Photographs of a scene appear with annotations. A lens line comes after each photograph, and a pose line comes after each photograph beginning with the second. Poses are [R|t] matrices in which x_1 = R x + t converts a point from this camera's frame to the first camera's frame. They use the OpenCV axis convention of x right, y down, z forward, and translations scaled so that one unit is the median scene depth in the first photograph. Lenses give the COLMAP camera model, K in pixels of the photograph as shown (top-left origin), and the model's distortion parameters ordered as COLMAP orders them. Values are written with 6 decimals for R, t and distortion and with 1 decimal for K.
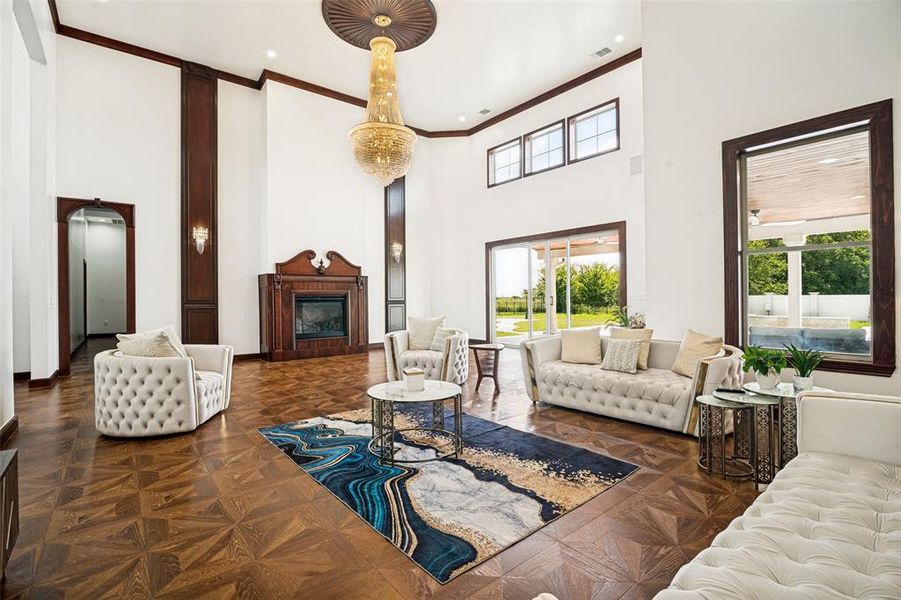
lens RADIAL K [[414.0, 0, 451.2], [0, 414.0, 299.5], [0, 0, 1]] dist [-0.017826, -0.001284]
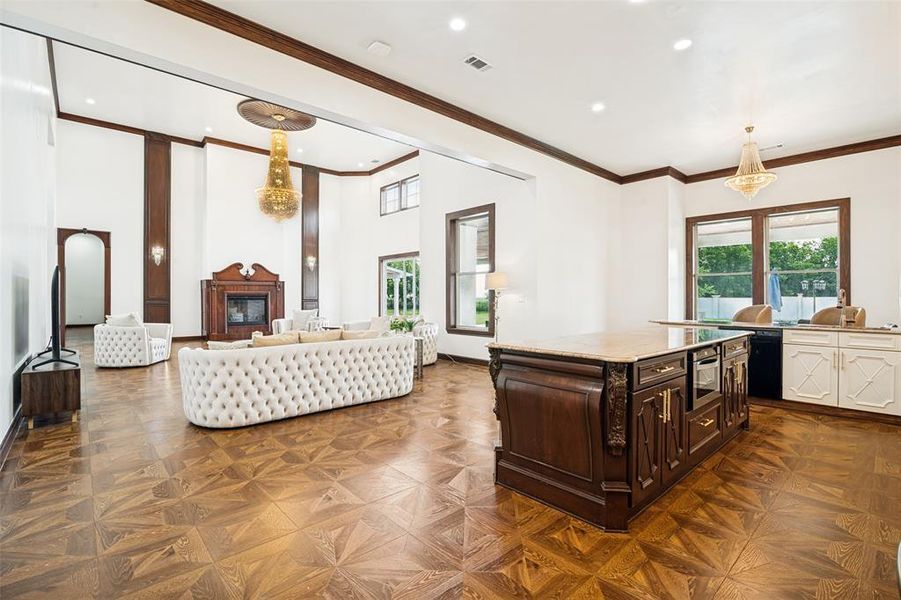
lens RADIAL K [[414.0, 0, 451.9], [0, 414.0, 299.8], [0, 0, 1]] dist [-0.017826, -0.001284]
pose [[0.998315, 0.007375, 0.057564, 0.313458], [-0.007443, 0.999972, 0.000972, -0.000741], [-0.057555, -0.001399, 0.998341, -0.457912]]
